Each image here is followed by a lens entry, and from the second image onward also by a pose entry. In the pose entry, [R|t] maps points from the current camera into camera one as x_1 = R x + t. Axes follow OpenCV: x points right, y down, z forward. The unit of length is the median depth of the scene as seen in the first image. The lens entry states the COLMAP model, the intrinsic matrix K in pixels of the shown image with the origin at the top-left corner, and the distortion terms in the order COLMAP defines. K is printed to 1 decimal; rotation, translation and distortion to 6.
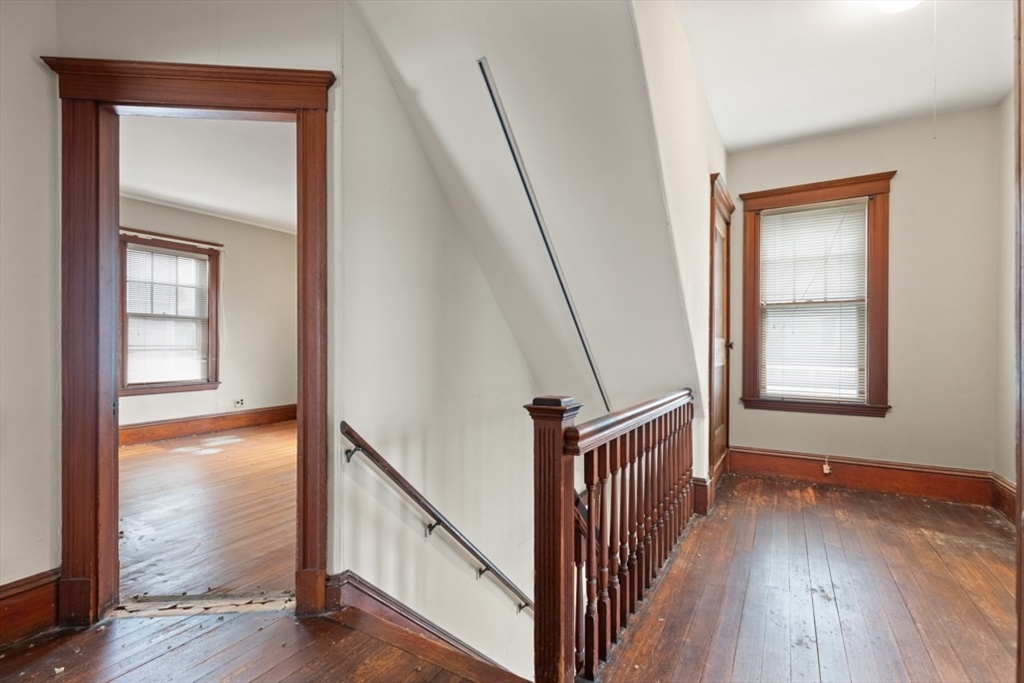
lens RADIAL K [[475.1, 0, 511.9], [0, 475.1, 345.9], [0, 0, 1]] dist [0.011542, -0.003694]
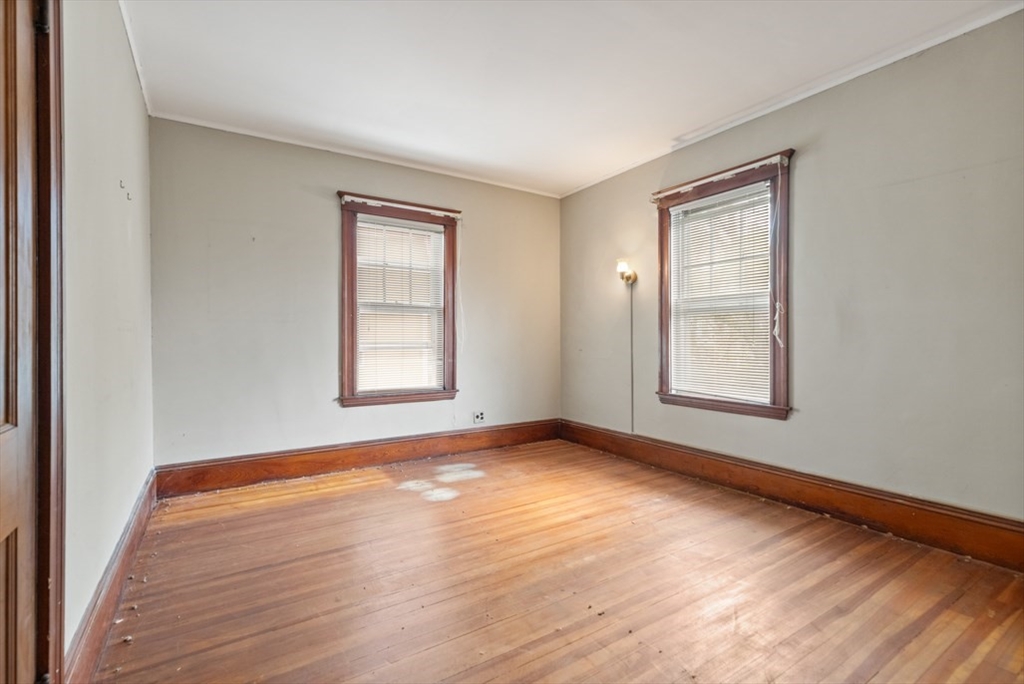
lens RADIAL K [[475.1, 0, 510.9], [0, 475.1, 342.7], [0, 0, 1]] dist [0.011542, -0.003694]
pose [[0.898908, -0.004236, -0.438118, -0.202248], [0.003036, 0.999989, -0.003439, 0.002411], [0.438128, 0.001761, 0.898911, 0.355925]]
